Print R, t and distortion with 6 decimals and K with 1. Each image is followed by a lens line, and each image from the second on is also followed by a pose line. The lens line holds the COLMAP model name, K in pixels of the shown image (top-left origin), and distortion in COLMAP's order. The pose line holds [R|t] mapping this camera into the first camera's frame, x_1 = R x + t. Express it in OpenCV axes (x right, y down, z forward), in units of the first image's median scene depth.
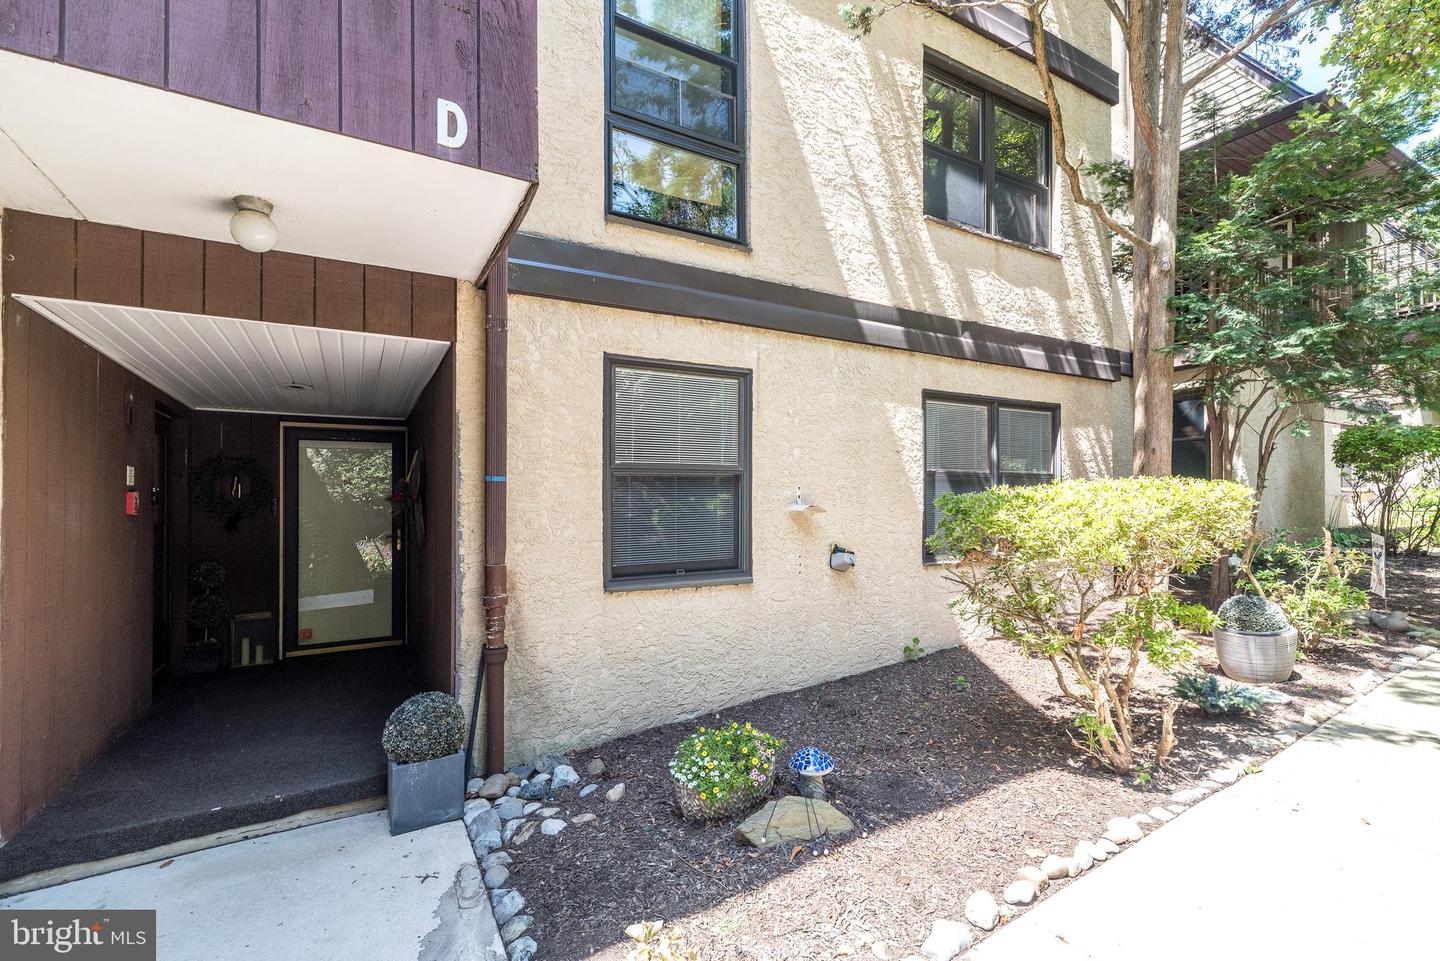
lens RADIAL K [[643.4, 0, 696.5], [0, 643.4, 478.8], [0, 0, 1]] dist [0.006514, 0.000229]
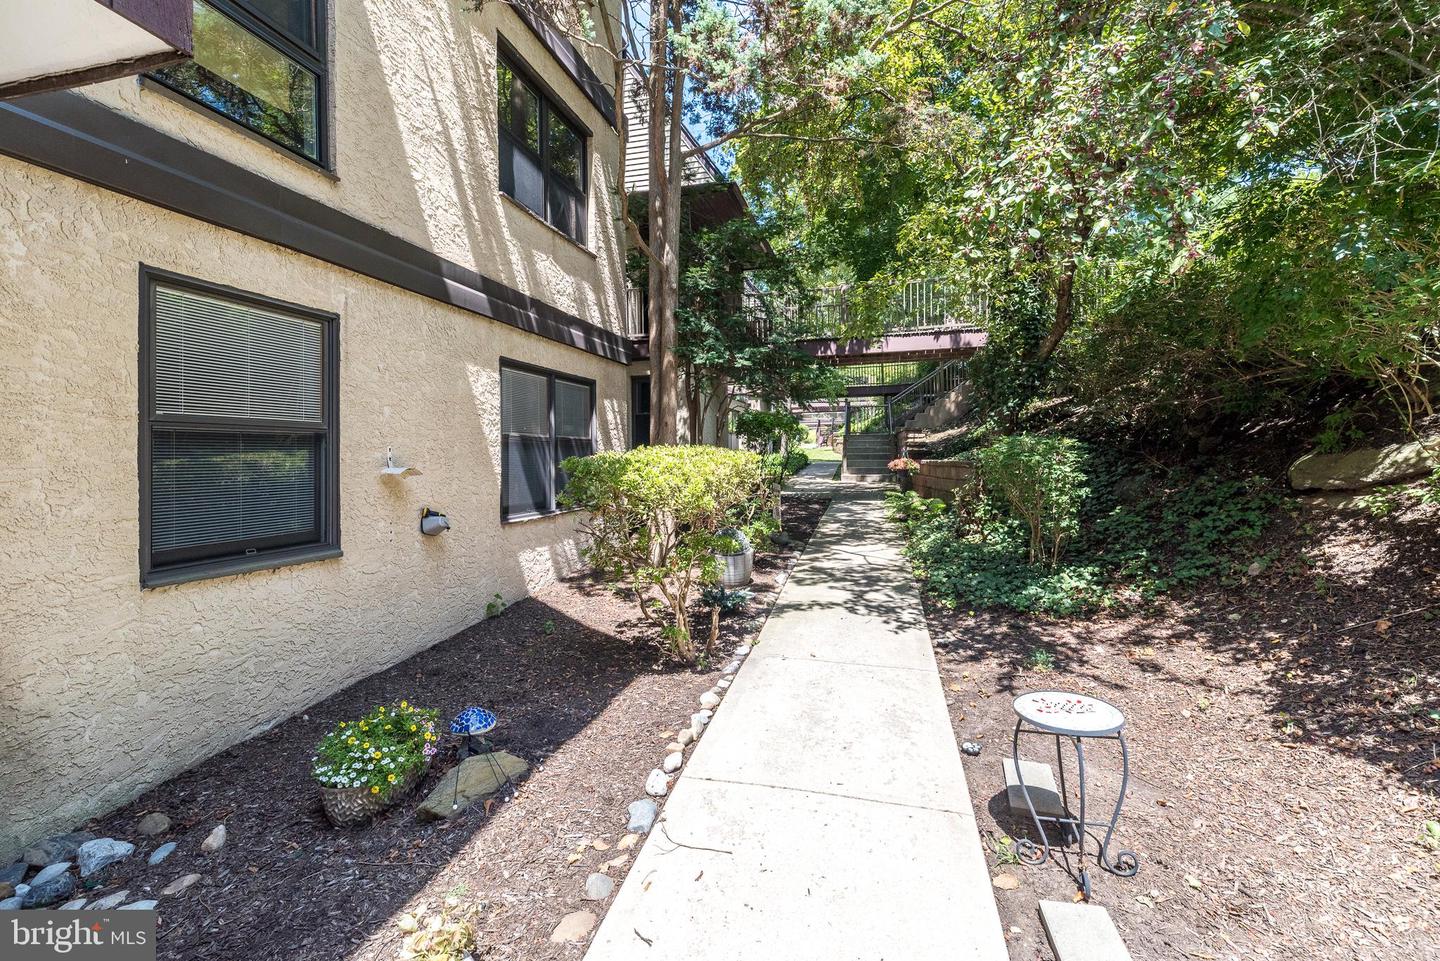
lens RADIAL K [[658.9, 0, 718.9], [0, 658.9, 419.1], [0, 0, 1]] dist [0.006313, 0.000510]
pose [[0.690895, 0.045924, 0.721496, -0.227300], [-0.026132, 0.998915, -0.038558, -0.005576], [-0.722483, 0.007785, 0.691345, -0.003233]]
